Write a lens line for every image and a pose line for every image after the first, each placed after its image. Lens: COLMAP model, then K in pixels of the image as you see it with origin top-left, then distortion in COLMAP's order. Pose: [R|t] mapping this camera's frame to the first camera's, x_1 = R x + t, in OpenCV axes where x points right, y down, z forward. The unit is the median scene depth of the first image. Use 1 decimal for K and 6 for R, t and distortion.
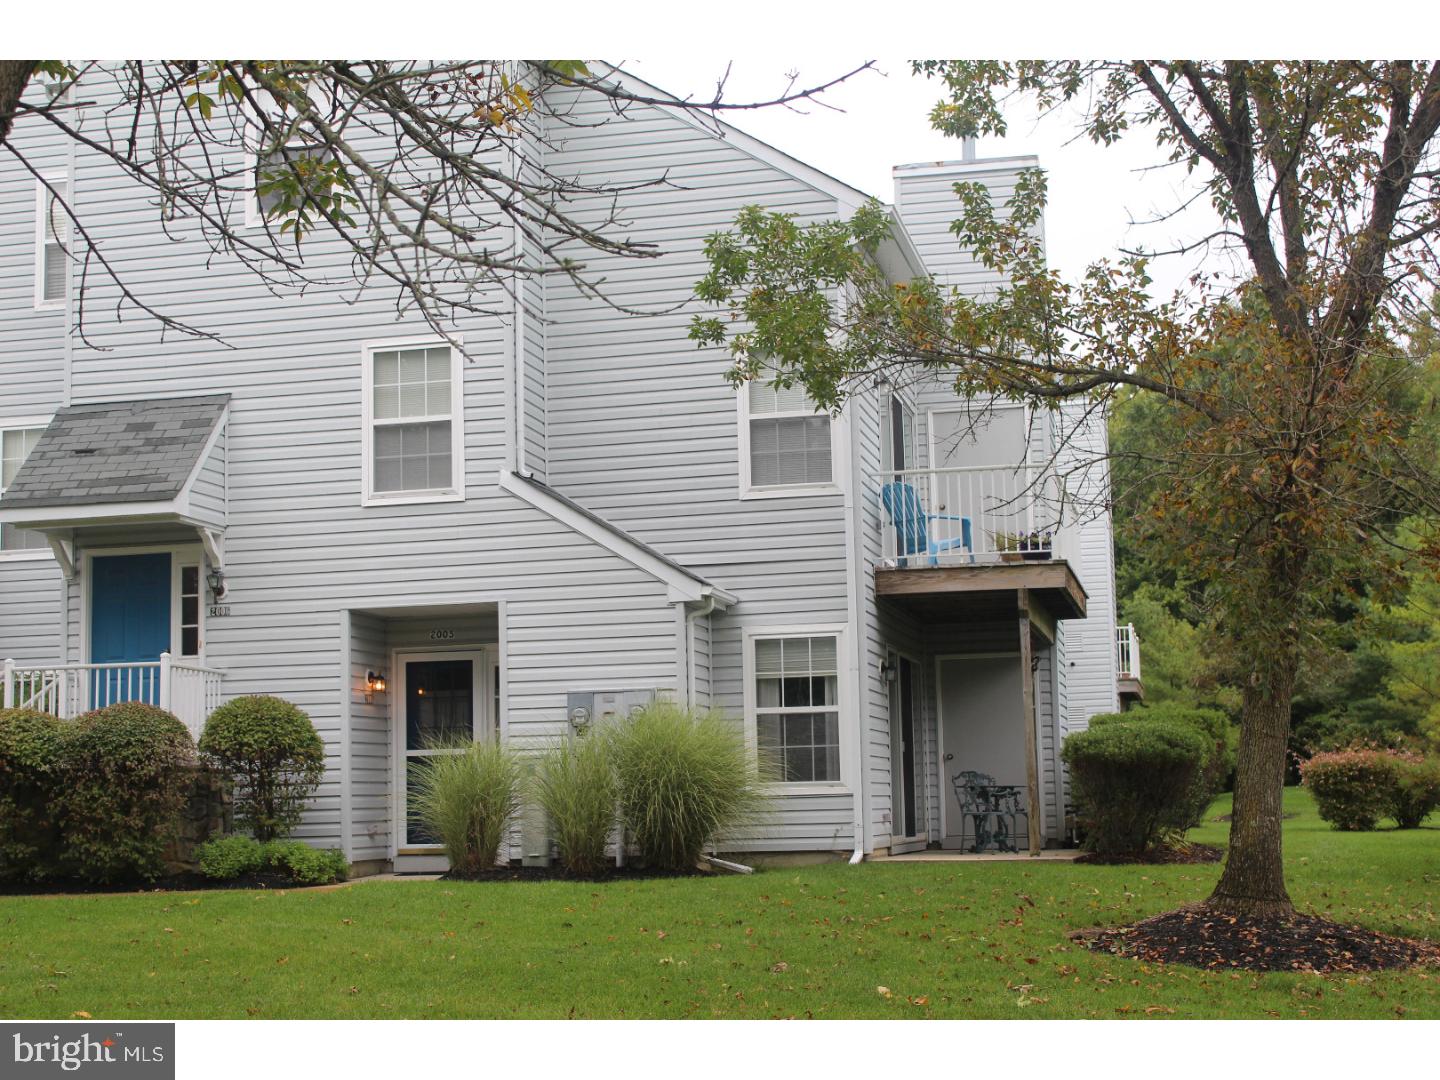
lens RADIAL K [[2204.3, 0, 720.0], [0, 2204.3, 540.0], [0, 0, 1]] dist [-0.024611, -0.159865]
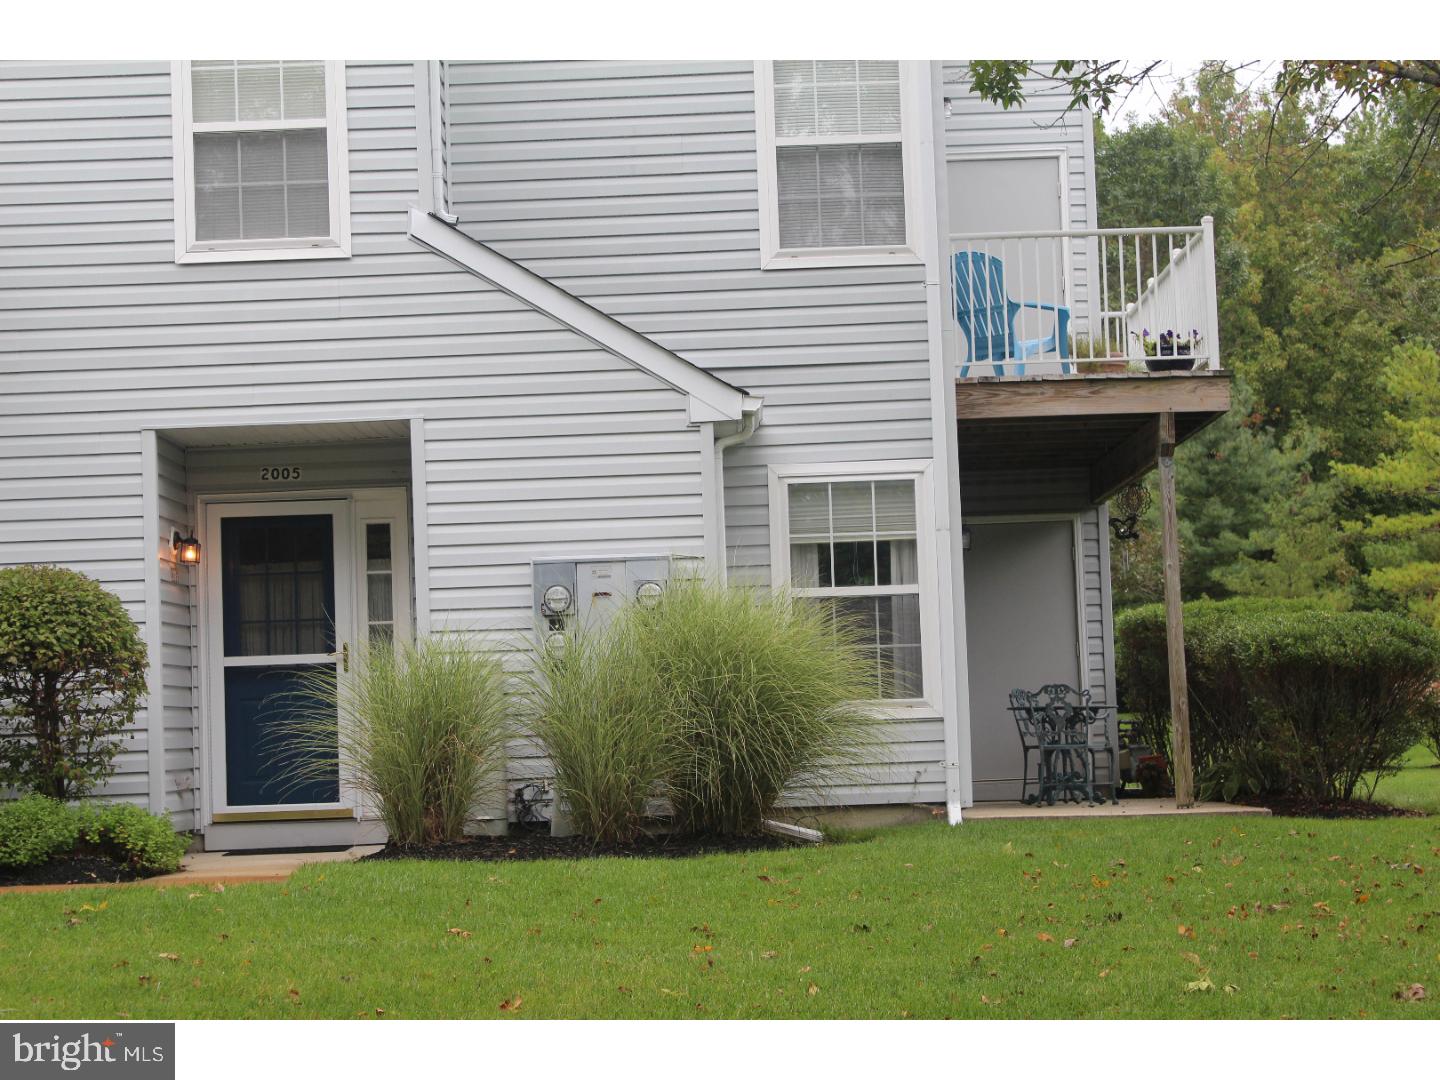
lens RADIAL K [[2899.8, 0, 720.0], [0, 2899.8, 540.0], [0, 0, 1]] dist [0.084626, 0.052693]
pose [[0.976005, 0.003803, 0.217713, -0.192883], [-0.013810, 0.998916, 0.044462, 0.024092], [-0.217308, -0.046402, 0.975000, 0.167318]]
